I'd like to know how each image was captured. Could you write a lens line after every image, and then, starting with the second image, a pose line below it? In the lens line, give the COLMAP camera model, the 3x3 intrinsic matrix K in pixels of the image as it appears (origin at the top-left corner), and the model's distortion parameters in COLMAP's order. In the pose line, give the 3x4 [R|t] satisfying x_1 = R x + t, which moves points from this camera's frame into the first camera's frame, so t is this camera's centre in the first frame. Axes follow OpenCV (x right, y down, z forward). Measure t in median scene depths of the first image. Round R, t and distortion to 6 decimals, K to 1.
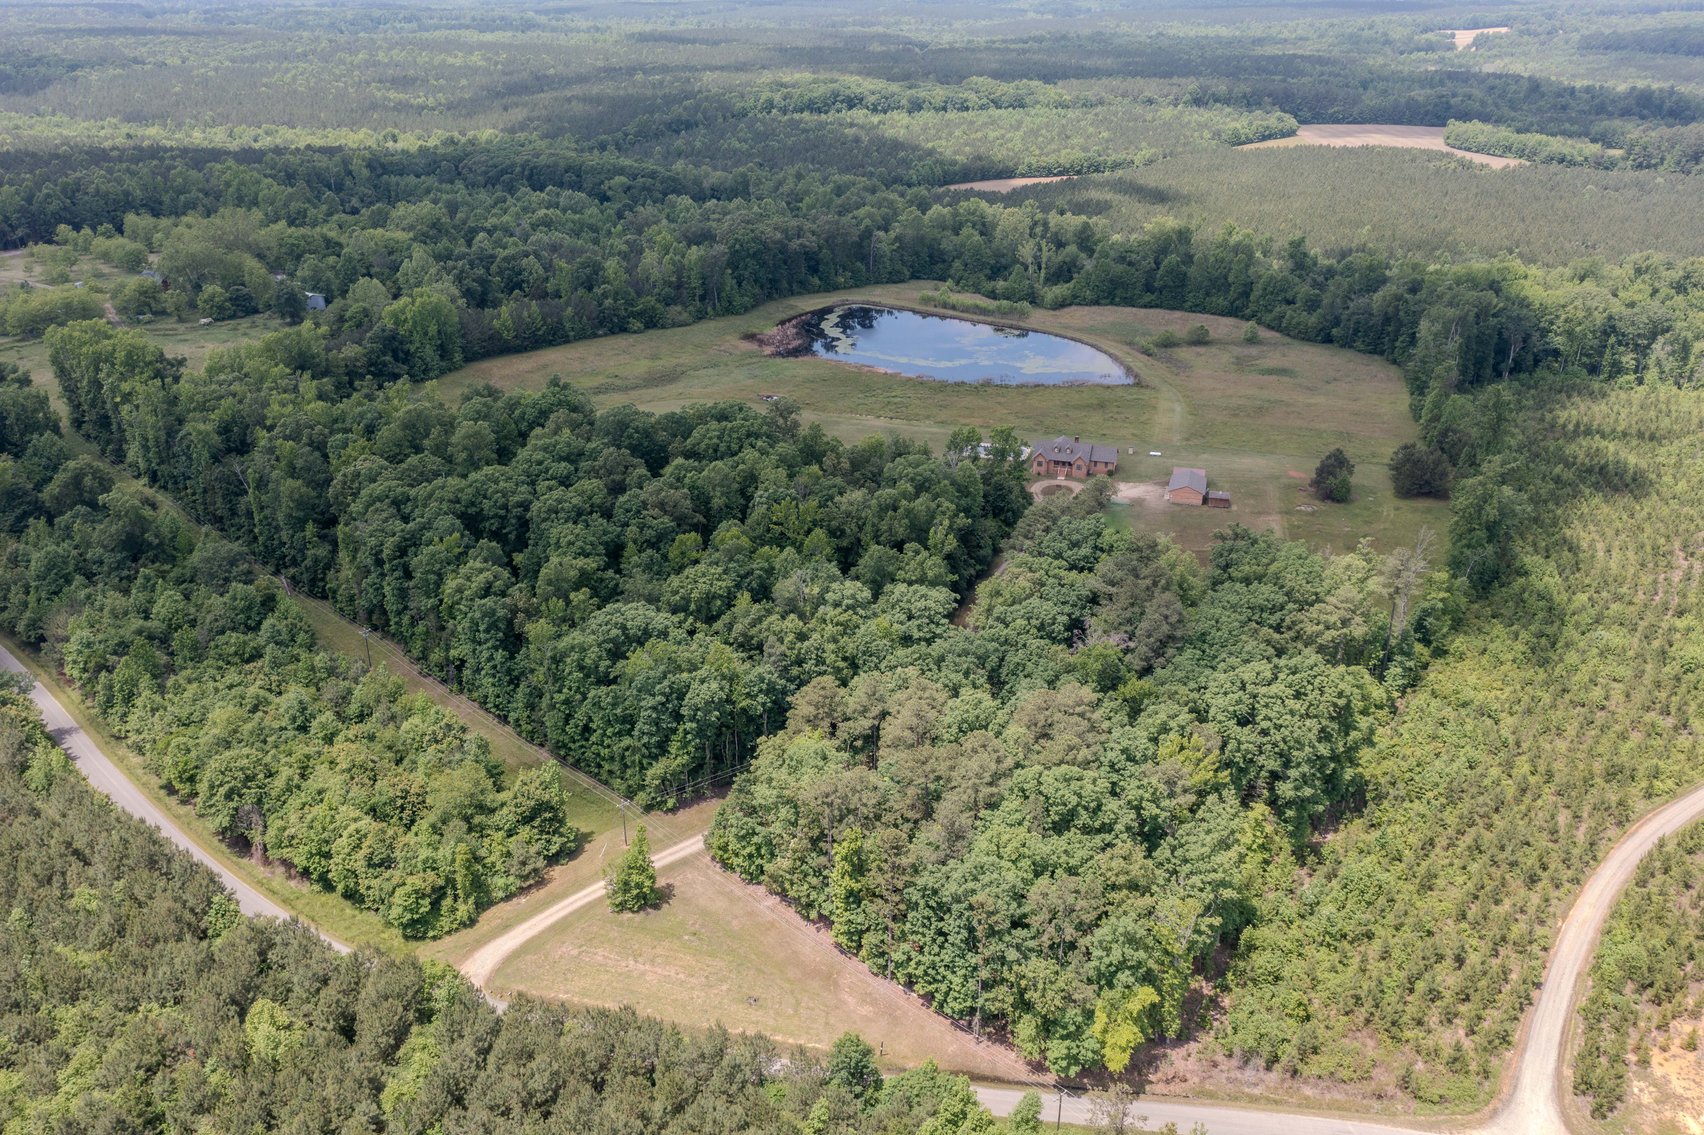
lens RADIAL K [[1356.9, 0, 851.9], [0, 1356.9, 563.3], [0, 0, 1]] dist [0.004734, 0.009705]
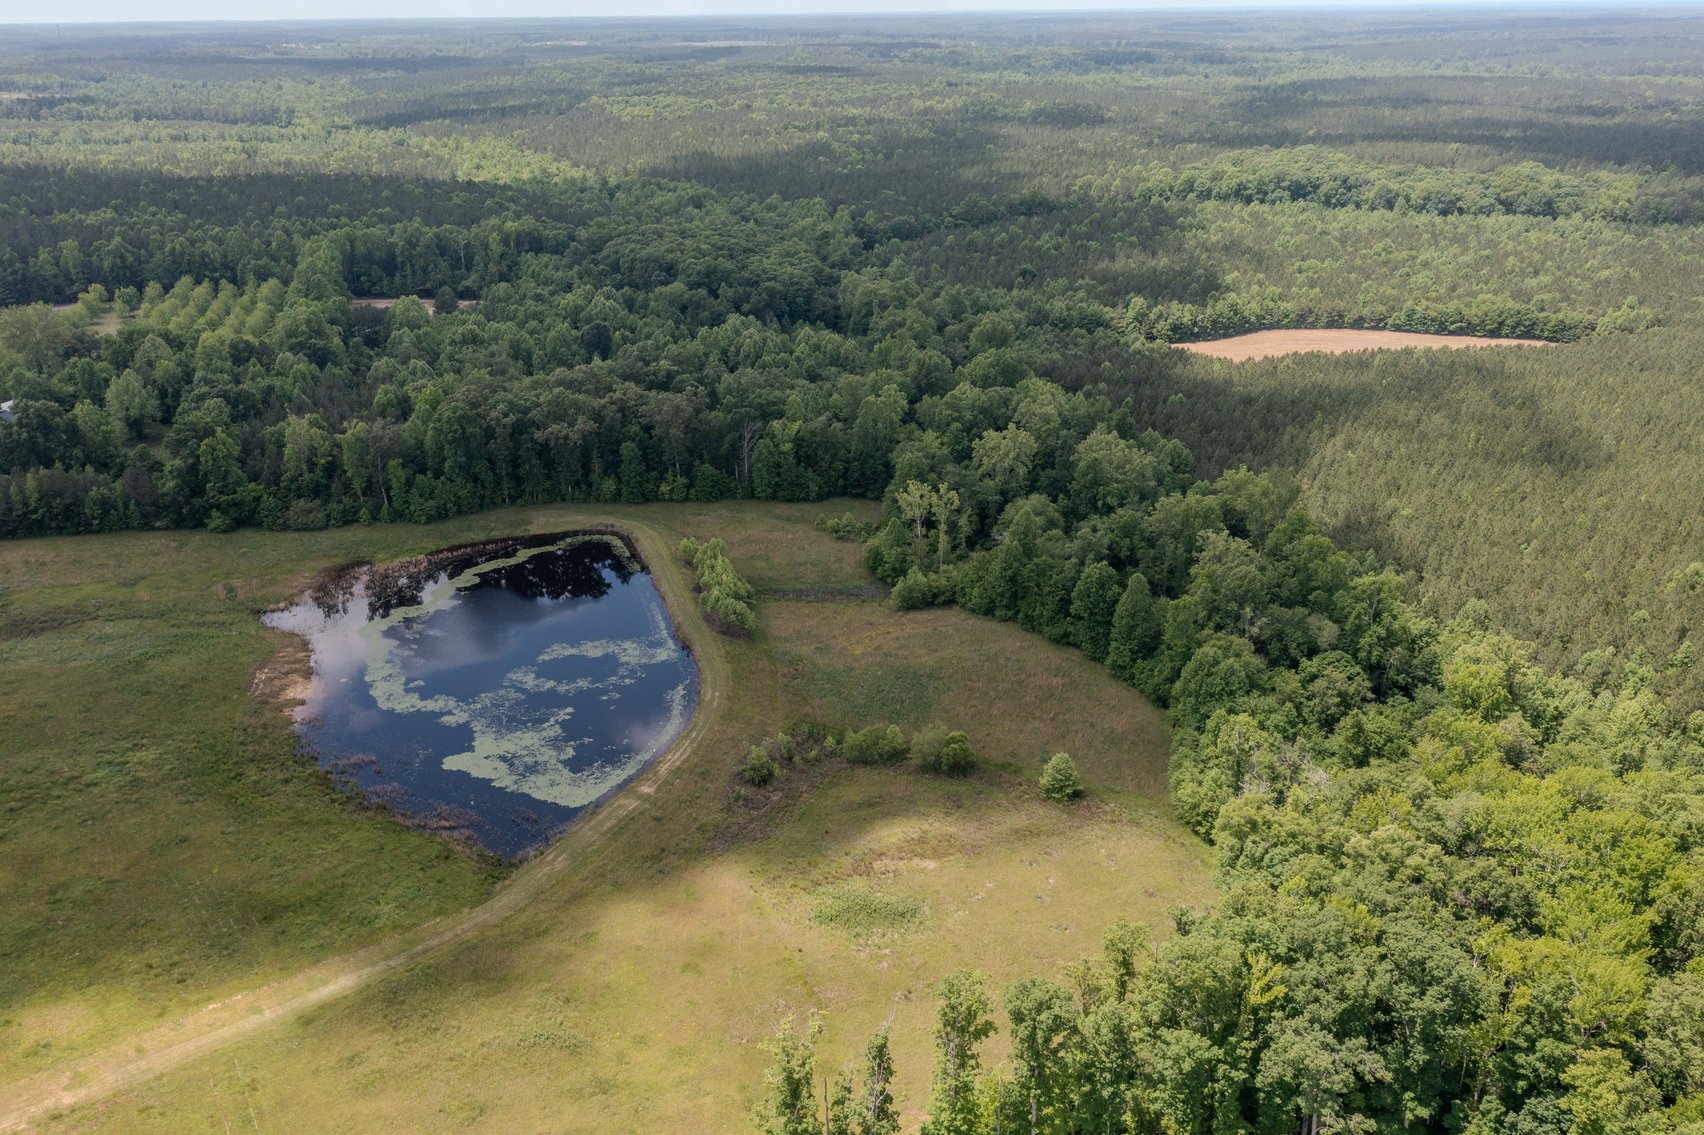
lens RADIAL K [[1356.9, 0, 853.9], [0, 1356.9, 565.7], [0, 0, 1]] dist [0.004734, 0.009705]
pose [[0.817286, 0.210957, -0.536228, 0.713691], [-0.222391, 0.973955, 0.044208, -0.370209], [0.531588, 0.083122, 0.842915, 0.833112]]
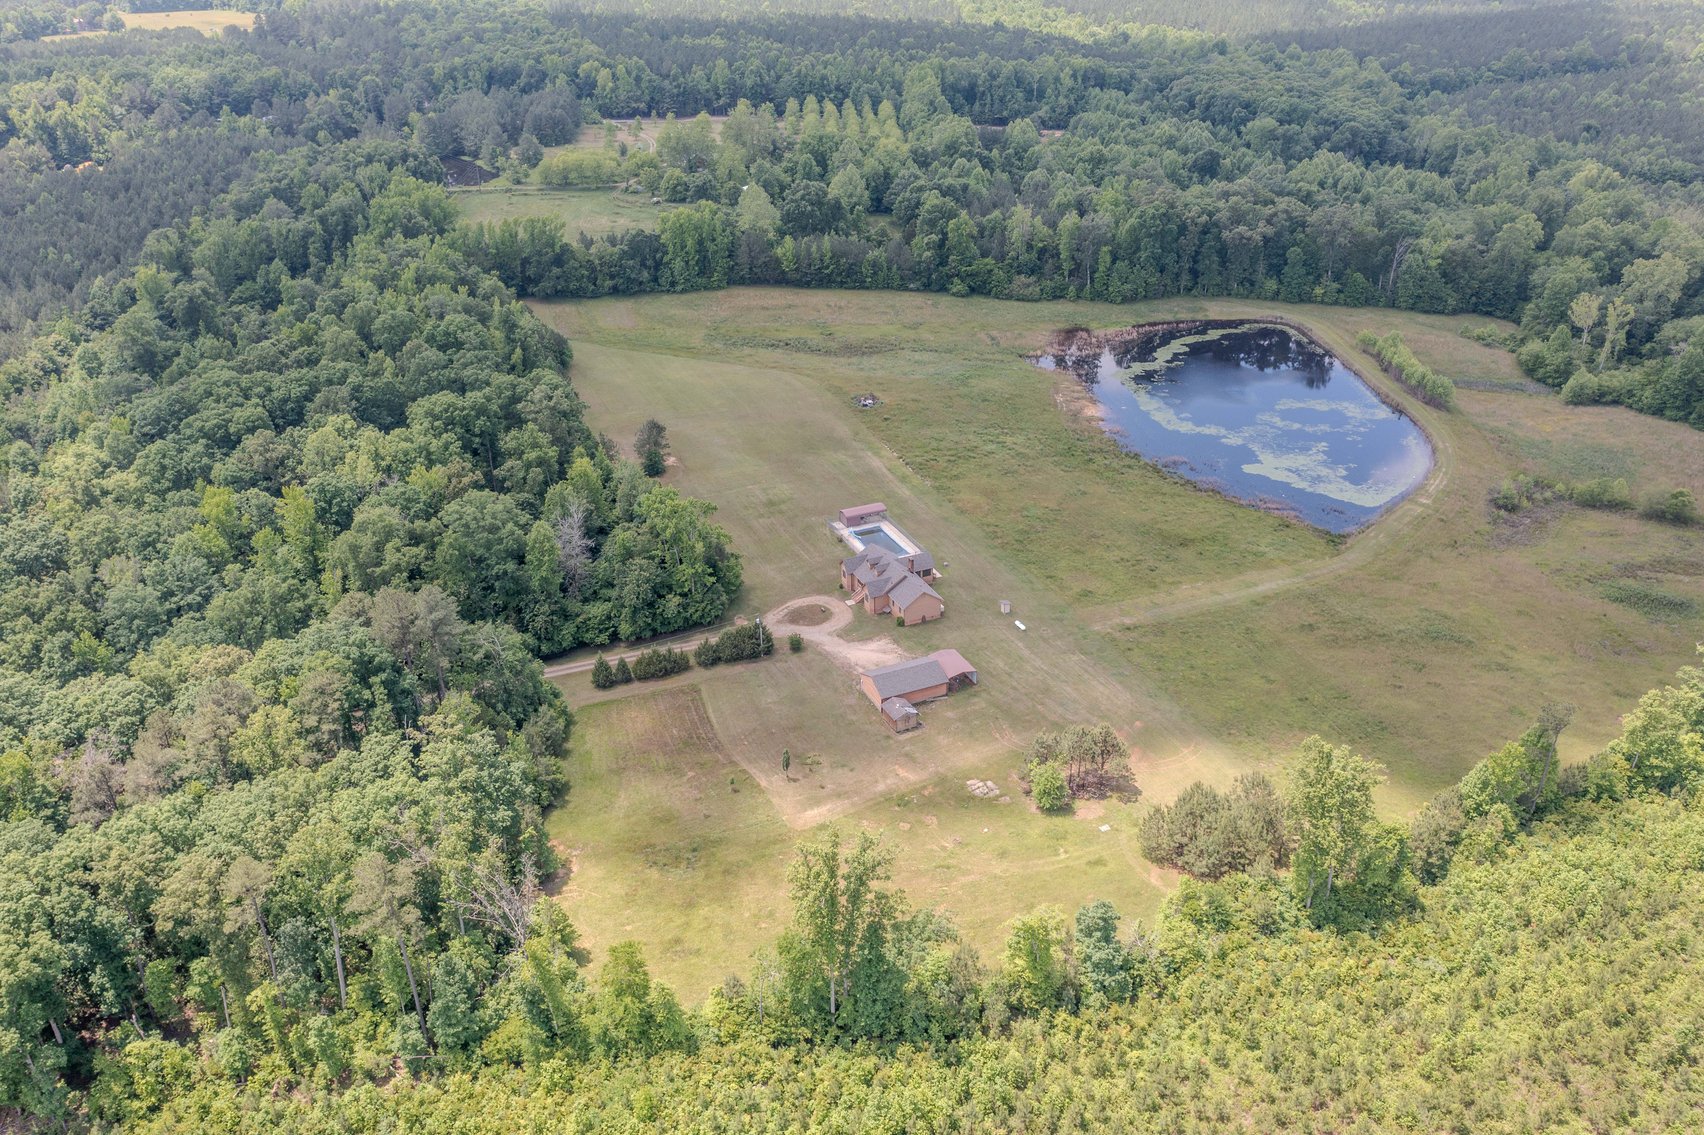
lens RADIAL K [[1356.9, 0, 861.2], [0, 1356.9, 564.9], [0, 0, 1]] dist [0.004734, 0.009705]
pose [[0.652367, 0.347051, -0.673775, 0.645964], [-0.300774, 0.934546, 0.190153, -0.223535], [0.695666, 0.078604, 0.714051, 0.498567]]
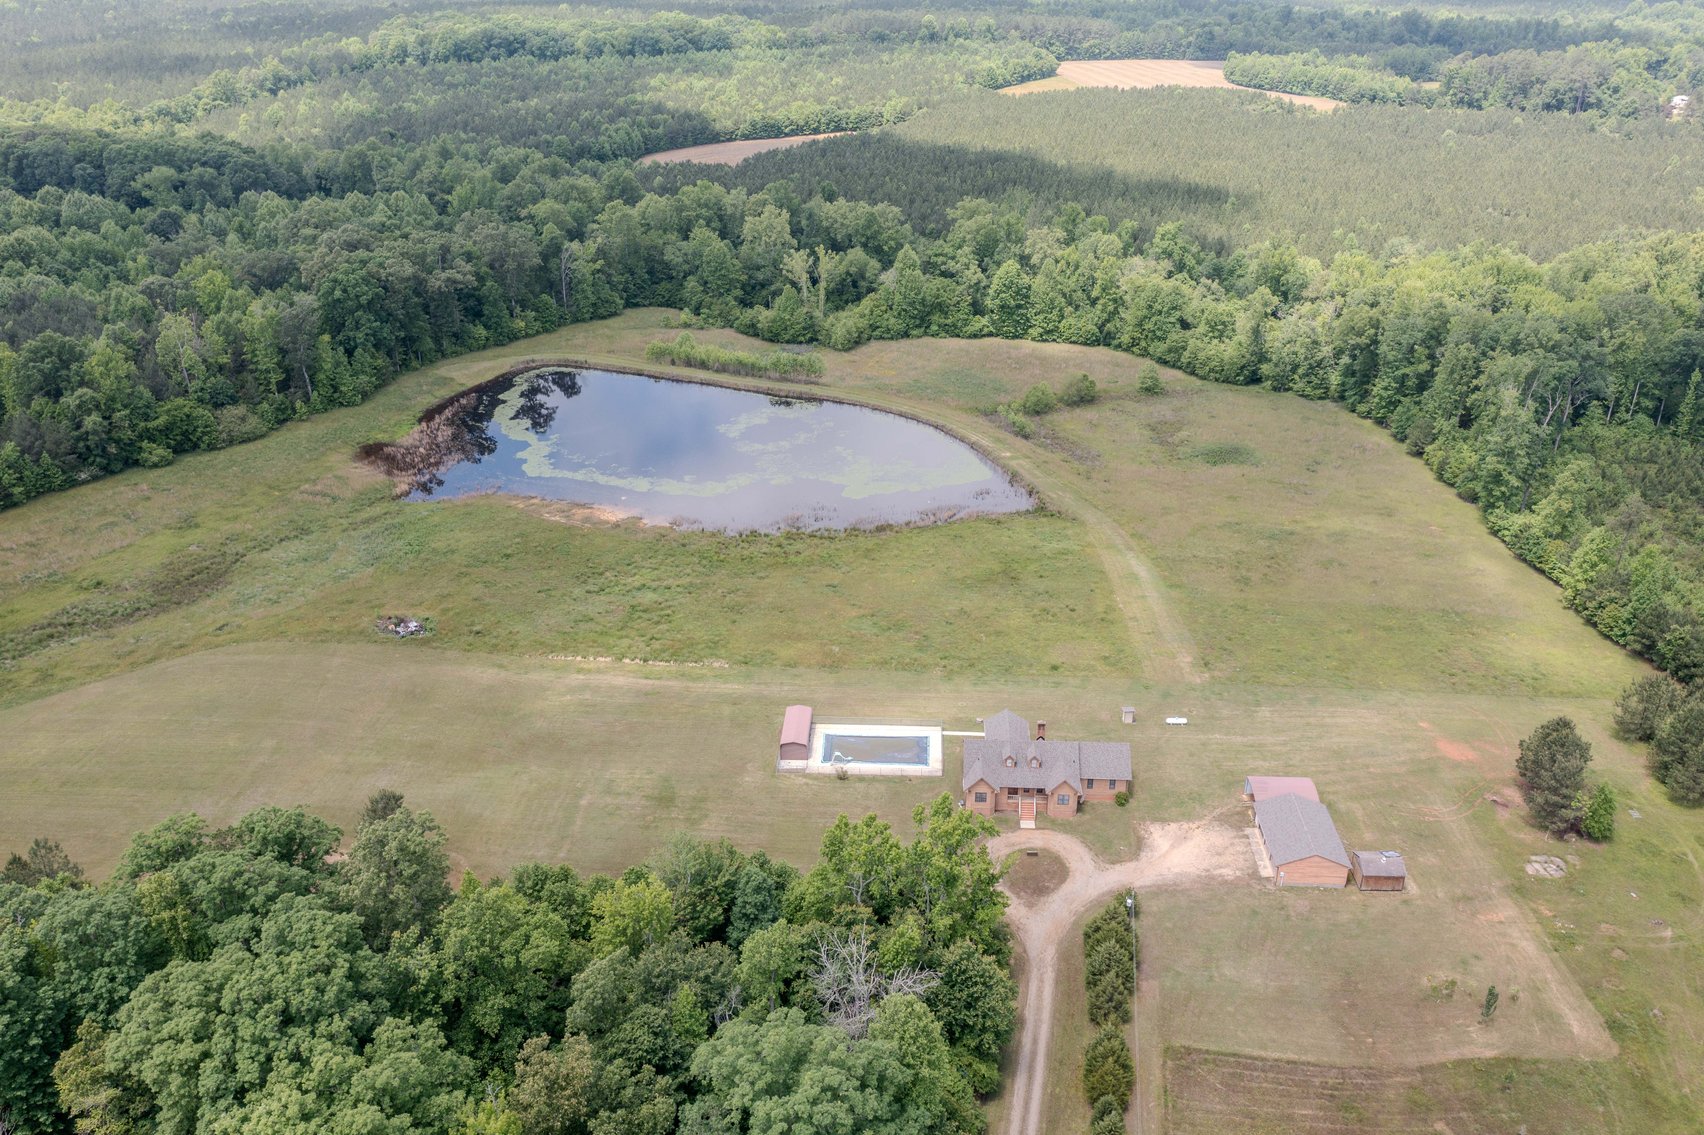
lens RADIAL K [[1356.9, 0, 849.9], [0, 1356.9, 560.2], [0, 0, 1]] dist [0.004734, 0.009705]
pose [[0.974080, -0.099599, 0.203098, 0.004259], [0.092225, 0.994699, 0.045478, -0.186937], [-0.206551, -0.025568, 0.978102, 0.553708]]
